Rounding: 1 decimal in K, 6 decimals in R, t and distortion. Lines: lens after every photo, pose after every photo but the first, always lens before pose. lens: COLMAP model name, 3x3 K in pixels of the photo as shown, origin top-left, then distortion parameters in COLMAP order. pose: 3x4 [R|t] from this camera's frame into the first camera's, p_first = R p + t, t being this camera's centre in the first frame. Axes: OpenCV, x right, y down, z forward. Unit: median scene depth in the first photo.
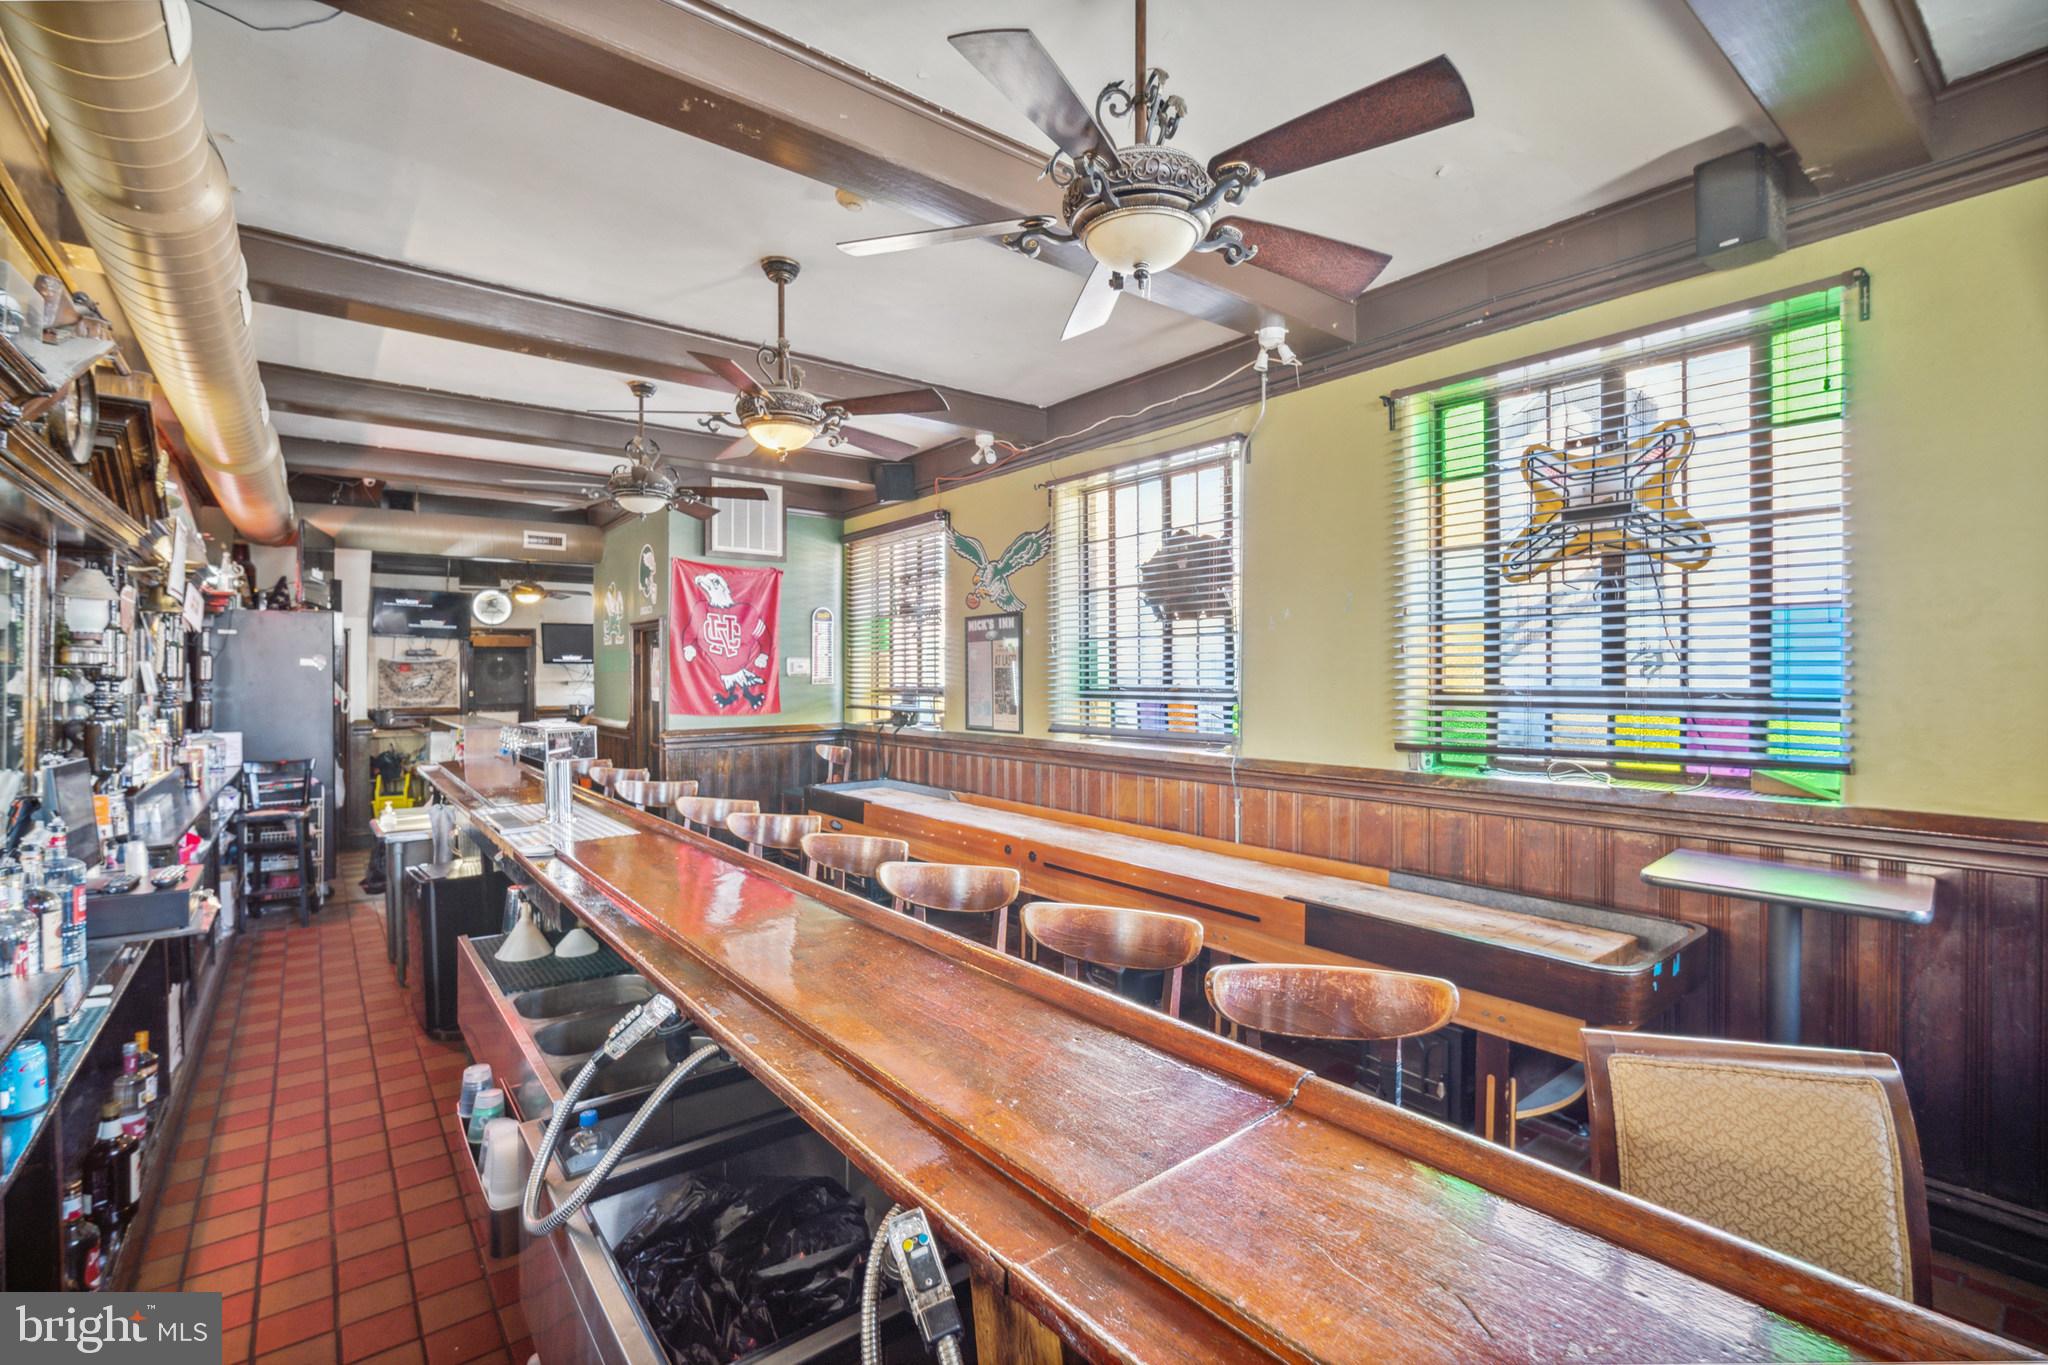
lens RADIAL K [[918.4, 0, 1035.4], [0, 918.4, 673.1], [0, 0, 1]] dist [0.002762, 0.000049]
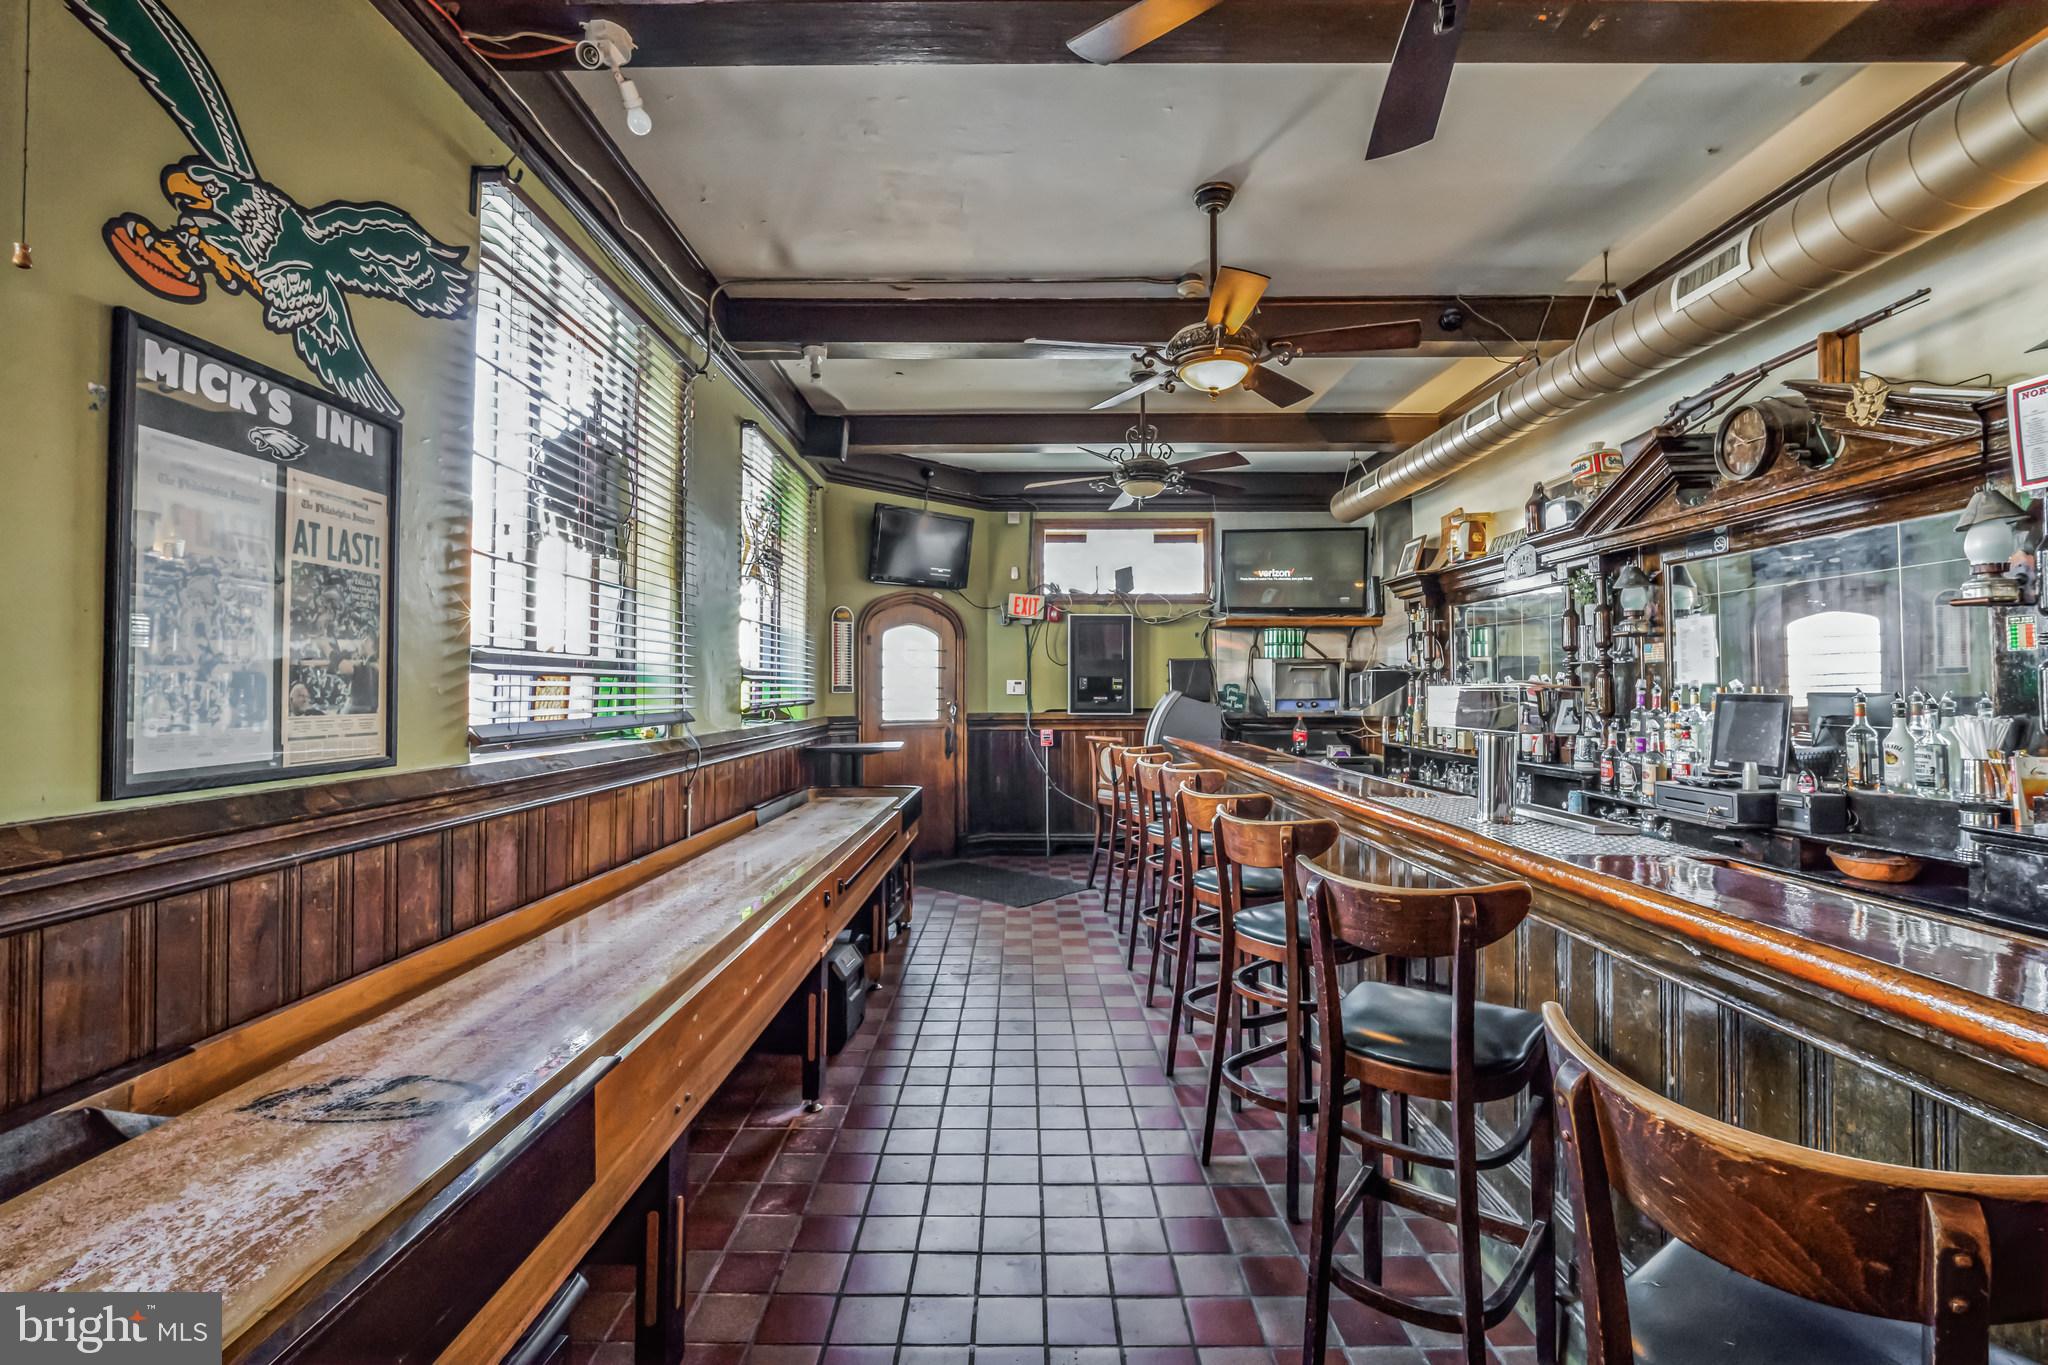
lens RADIAL K [[918.4, 0, 1023.8], [0, 918.4, 679.6], [0, 0, 1]] dist [0.002762, 0.000049]
pose [[-0.777795, 0.006850, 0.628481, -0.420826], [-0.000836, 0.999928, -0.011932, 0.036508], [-0.628518, -0.009806, -0.777734, 1.101187]]
